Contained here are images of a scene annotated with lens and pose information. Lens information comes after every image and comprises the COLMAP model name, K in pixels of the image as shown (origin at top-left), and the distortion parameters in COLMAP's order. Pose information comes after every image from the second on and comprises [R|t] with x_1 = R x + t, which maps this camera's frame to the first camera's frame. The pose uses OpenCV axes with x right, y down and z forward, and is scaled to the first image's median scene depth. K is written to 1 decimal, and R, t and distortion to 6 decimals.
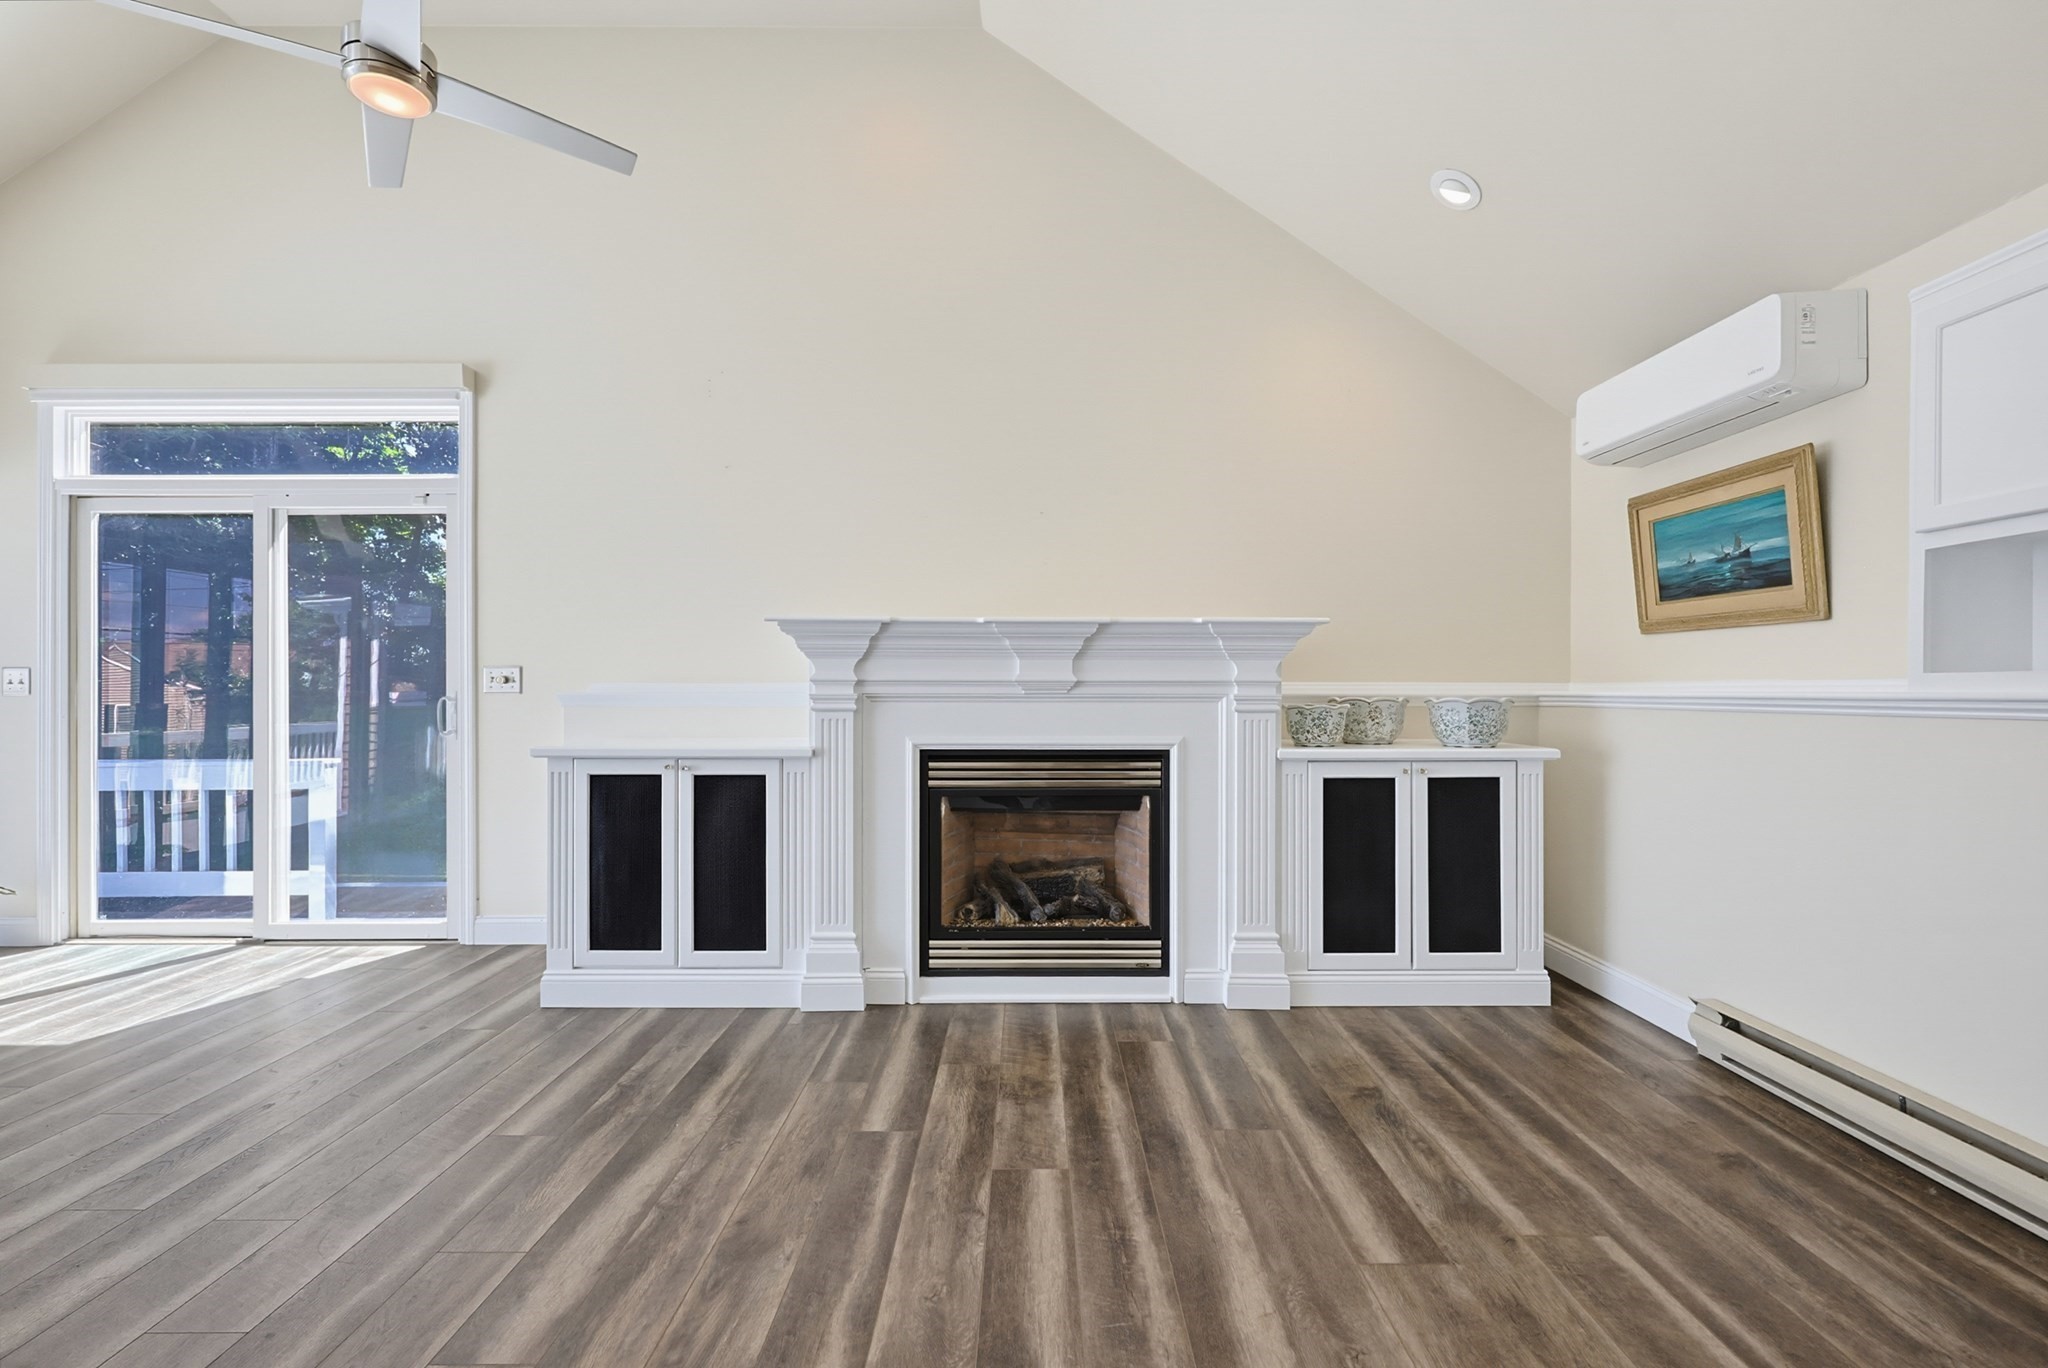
lens RADIAL K [[921.2, 0, 1025.6], [0, 921.2, 688.4], [0, 0, 1]] dist [0.000723, 0.000541]
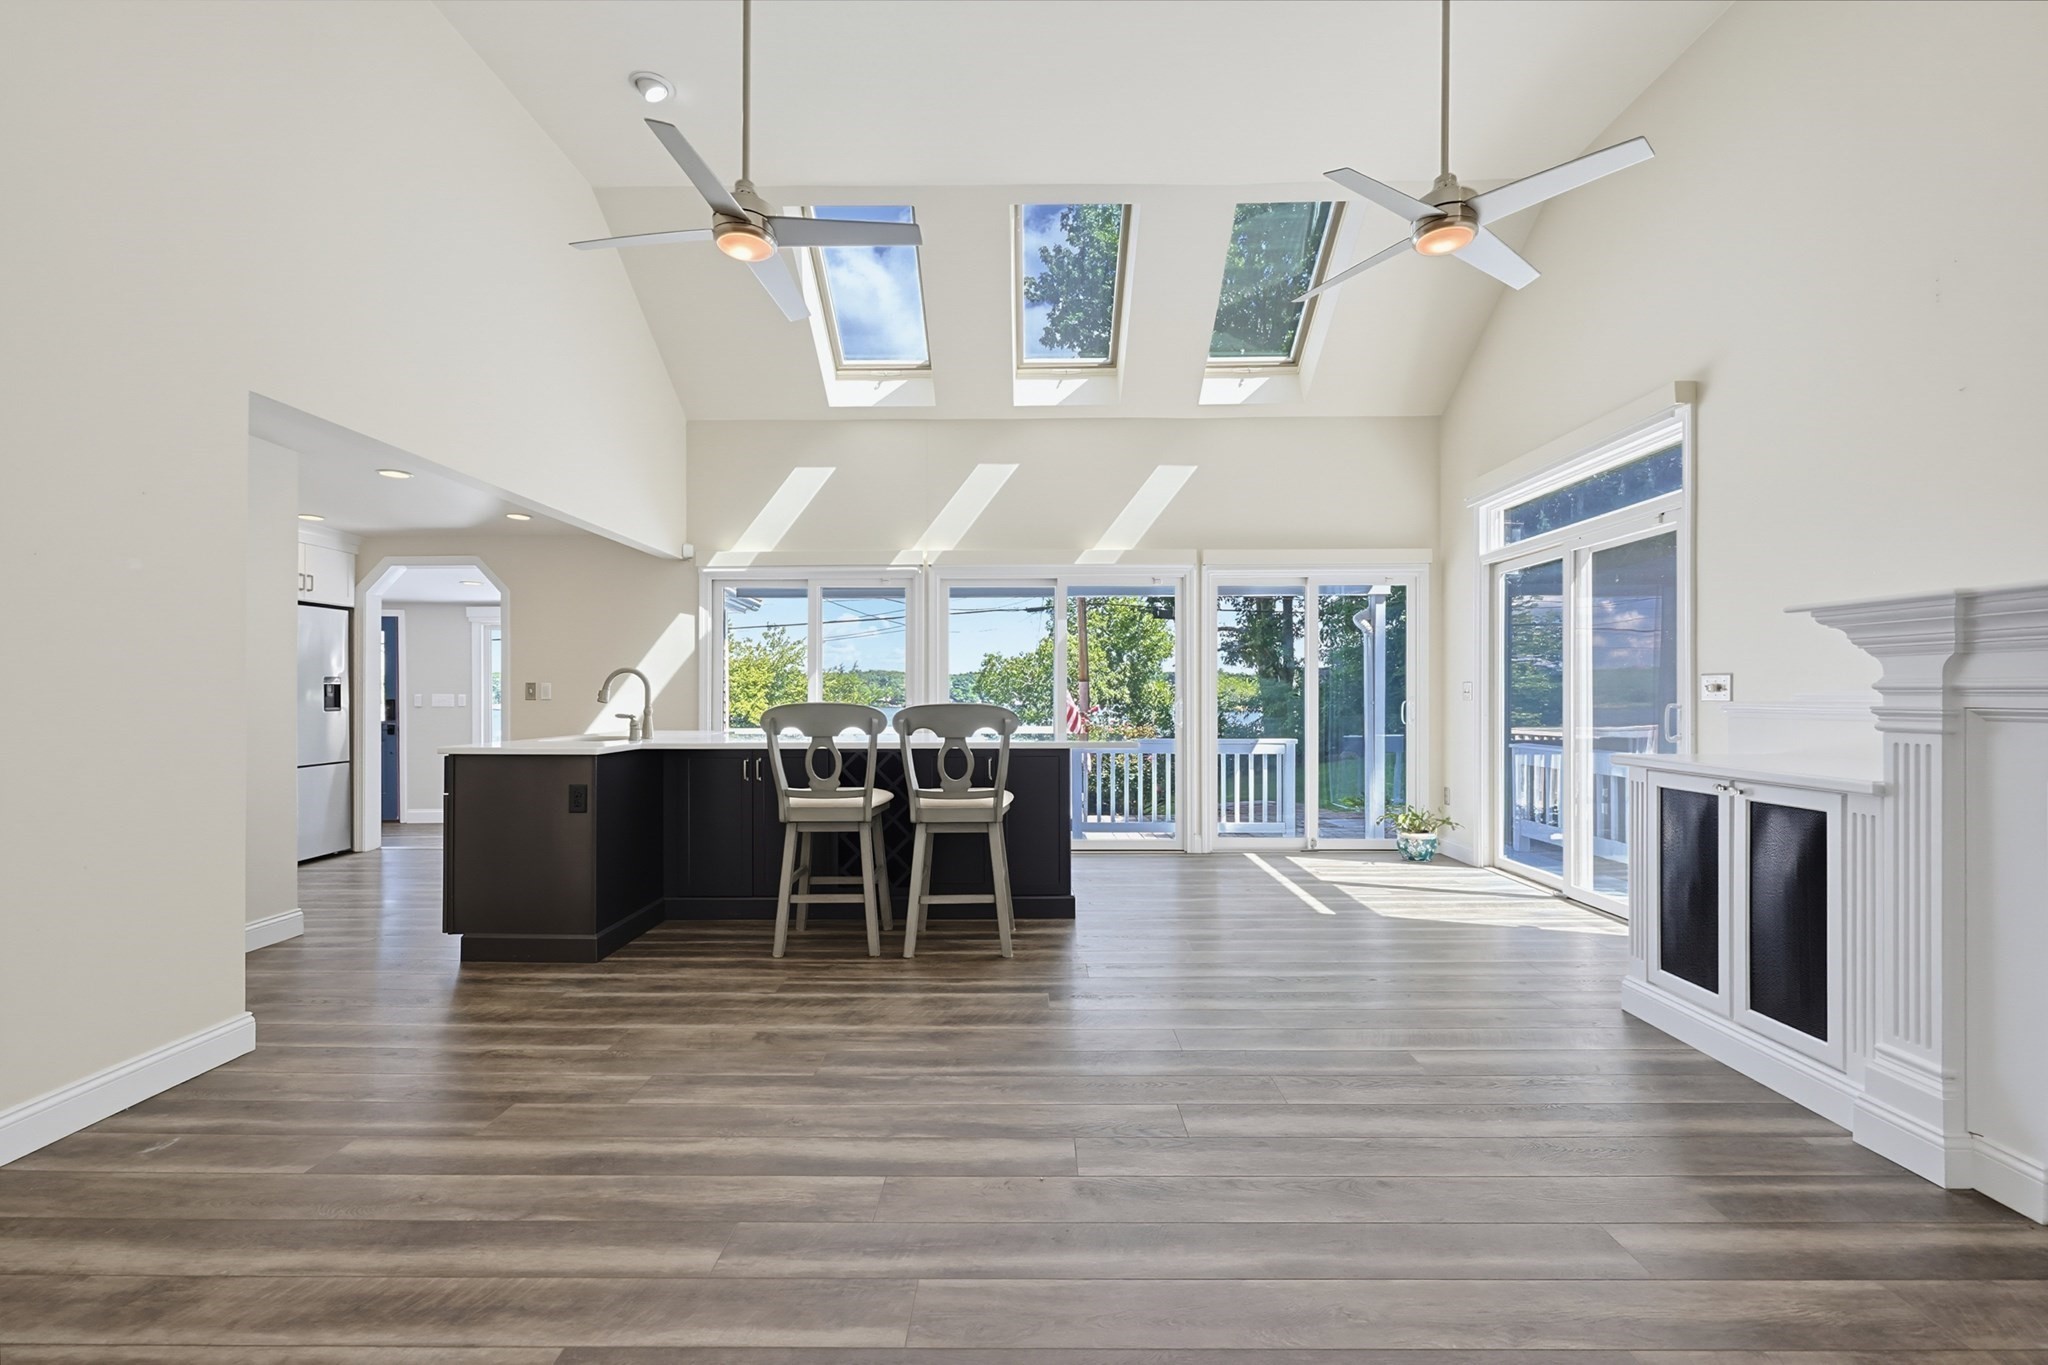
lens RADIAL K [[868.4, 0, 1036.0], [0, 868.4, 688.4], [0, 0, 1]] dist [-0.002040, 0.000073]
pose [[0.004317, -0.007349, -0.999964, 0.435115], [0.004040, 0.999965, -0.007332, -0.005828], [0.999983, -0.004008, 0.004347, 0.342539]]
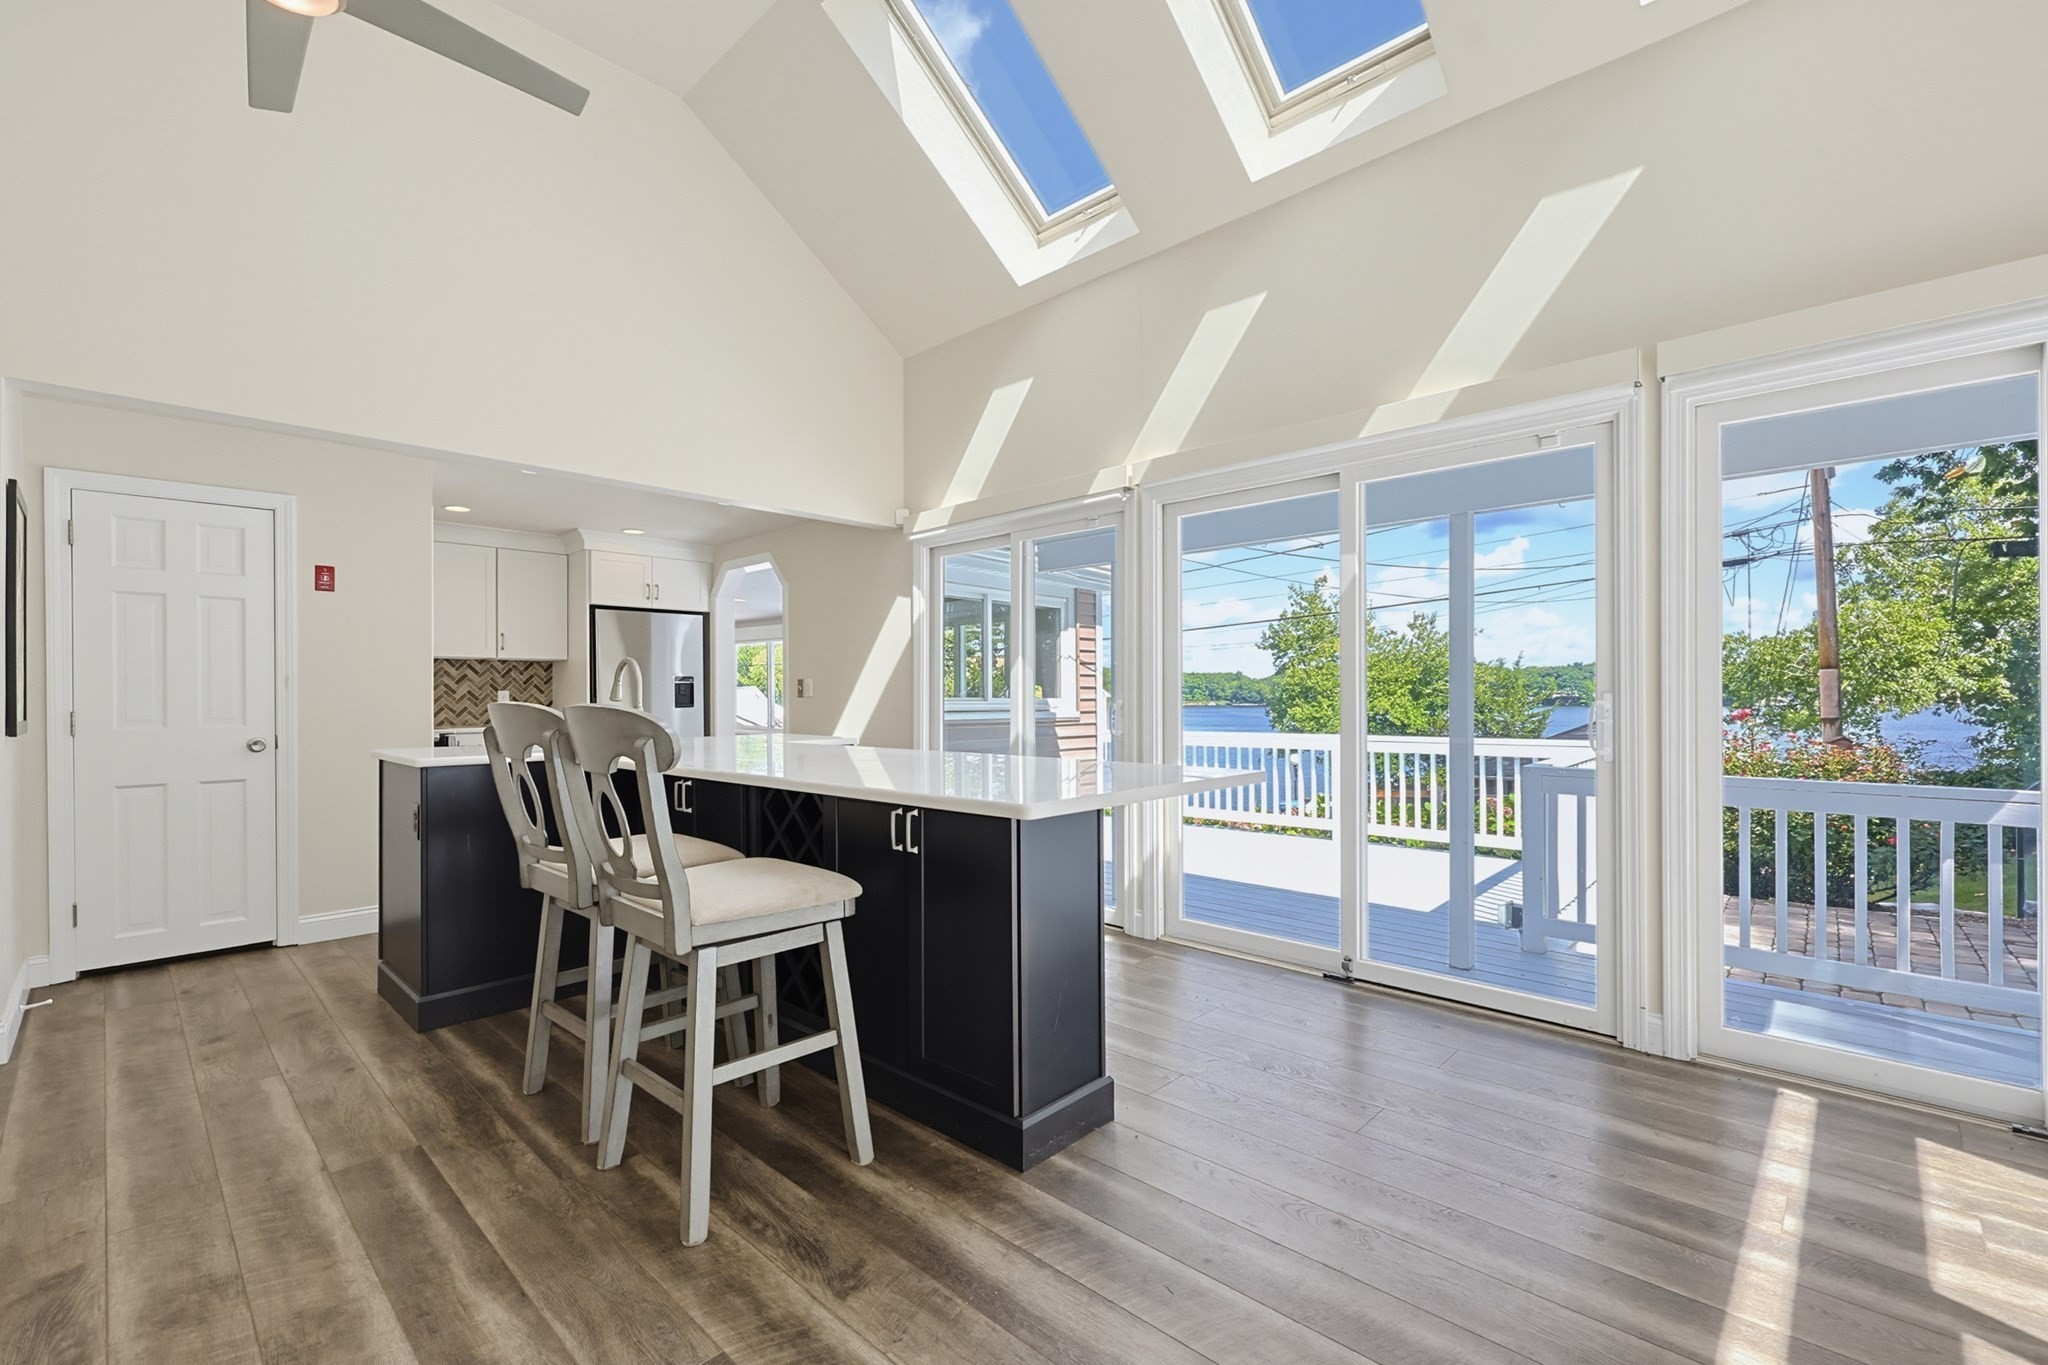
lens RADIAL K [[890.1, 0, 1024.0], [0, 890.1, 682.5], [0, 0, 1]] dist [-0.001871, 0.000220]
pose [[-0.684447, -0.006292, -0.729035, -0.452073], [0.006738, 0.999865, -0.014956, 0.000487], [0.729031, -0.015149, -0.684313, 0.844774]]
